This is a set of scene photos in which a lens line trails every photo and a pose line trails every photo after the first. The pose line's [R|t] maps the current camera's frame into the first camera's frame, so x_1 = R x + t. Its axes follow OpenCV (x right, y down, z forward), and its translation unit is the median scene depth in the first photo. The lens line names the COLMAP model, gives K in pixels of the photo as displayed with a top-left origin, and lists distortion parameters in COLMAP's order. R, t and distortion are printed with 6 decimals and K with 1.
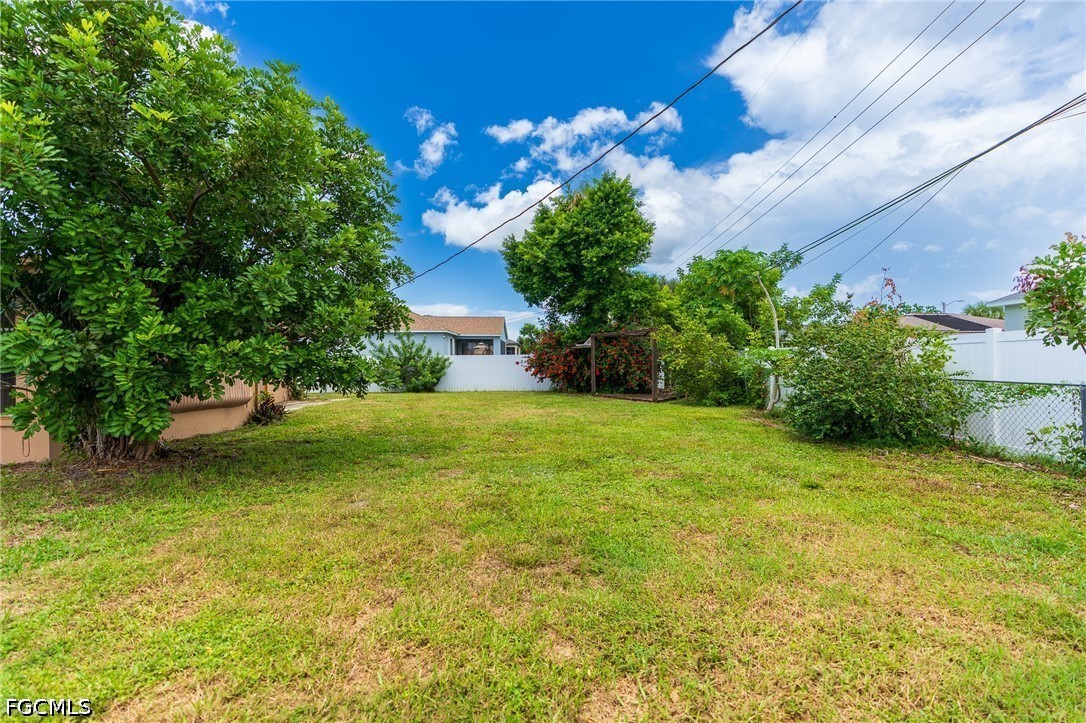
lens RADIAL K [[501.0, 0, 543.0], [0, 501.0, 361.5], [0, 0, 1]] dist [-0.001672, 0.001109]
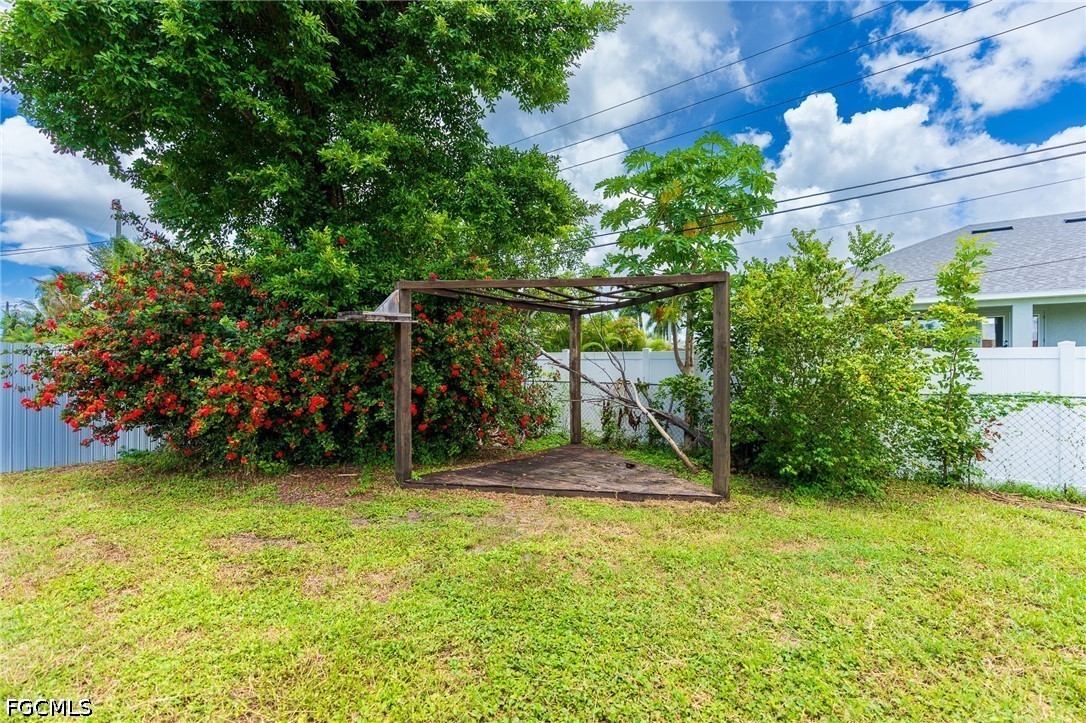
lens RADIAL K [[501.0, 0, 543.0], [0, 501.0, 361.5], [0, 0, 1]] dist [-0.001672, 0.001109]
pose [[0.628221, 0.010046, 0.777970, -0.078572], [-0.009827, 0.999939, -0.004977, -0.005809], [-0.777973, -0.004518, 0.628282, 0.749976]]
